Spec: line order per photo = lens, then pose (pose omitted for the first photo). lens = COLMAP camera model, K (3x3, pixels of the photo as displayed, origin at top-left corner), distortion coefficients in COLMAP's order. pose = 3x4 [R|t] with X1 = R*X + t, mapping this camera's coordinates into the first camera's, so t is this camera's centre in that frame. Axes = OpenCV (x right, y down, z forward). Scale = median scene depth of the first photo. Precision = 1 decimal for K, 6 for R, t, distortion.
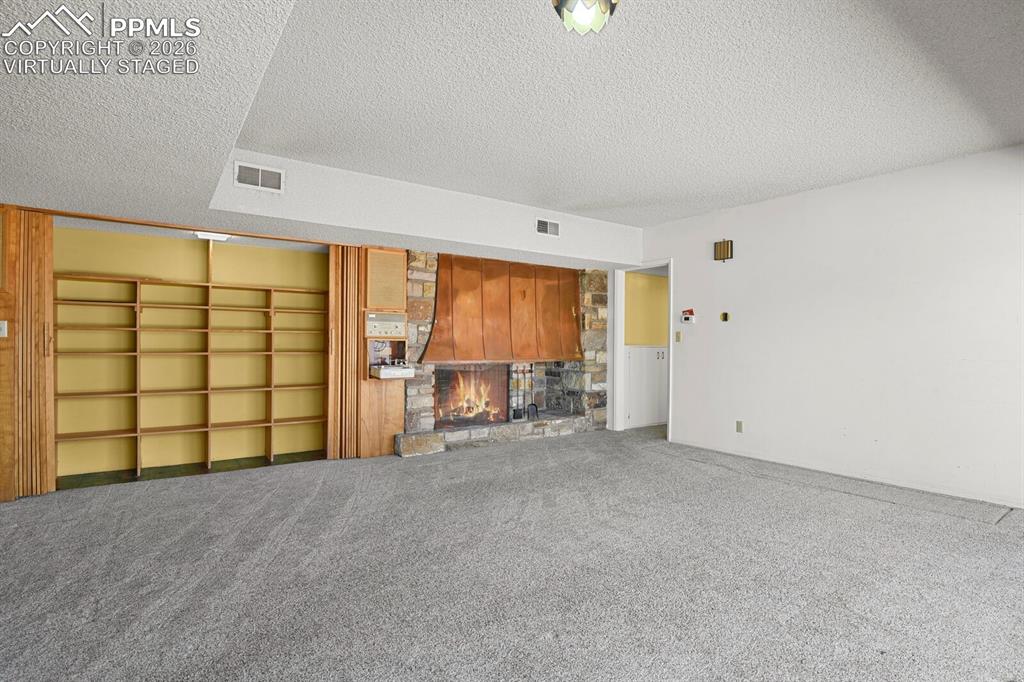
lens RADIAL K [[496.7, 0, 514.2], [0, 496.7, 343.0], [0, 0, 1]] dist [-0.021299, -0.000604]
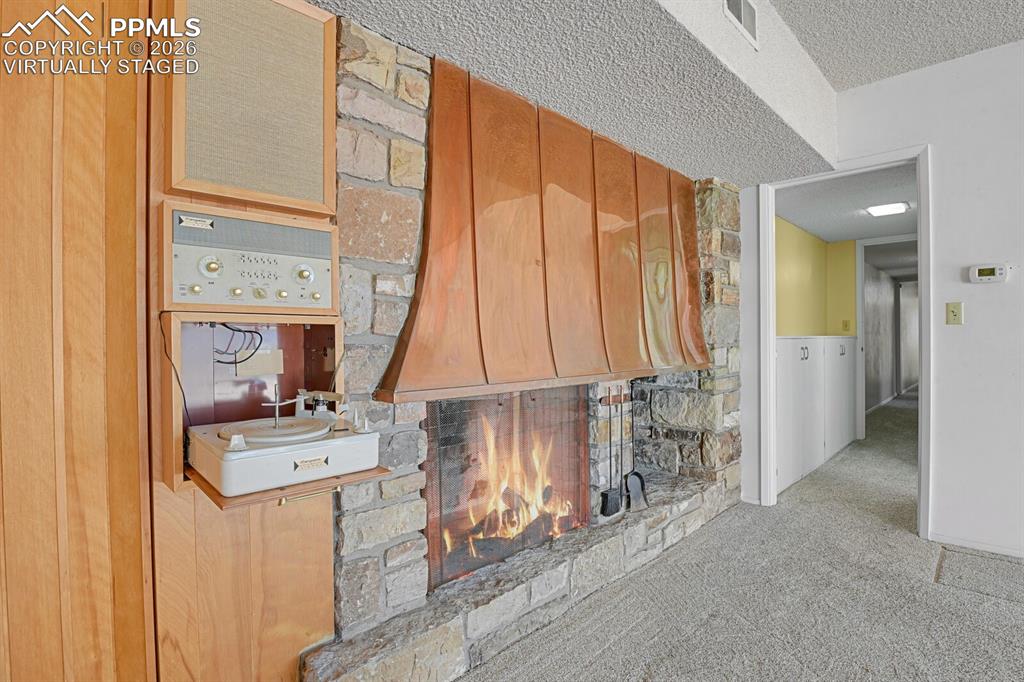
lens RADIAL K [[496.7, 0, 507.5], [0, 496.7, 340.9], [0, 0, 1]] dist [-0.021299, -0.000604]
pose [[0.987087, -0.016219, 0.159360, -0.154402], [0.016009, 0.999868, 0.002598, 0.005259], [-0.159381, -0.000014, 0.987217, 0.654092]]
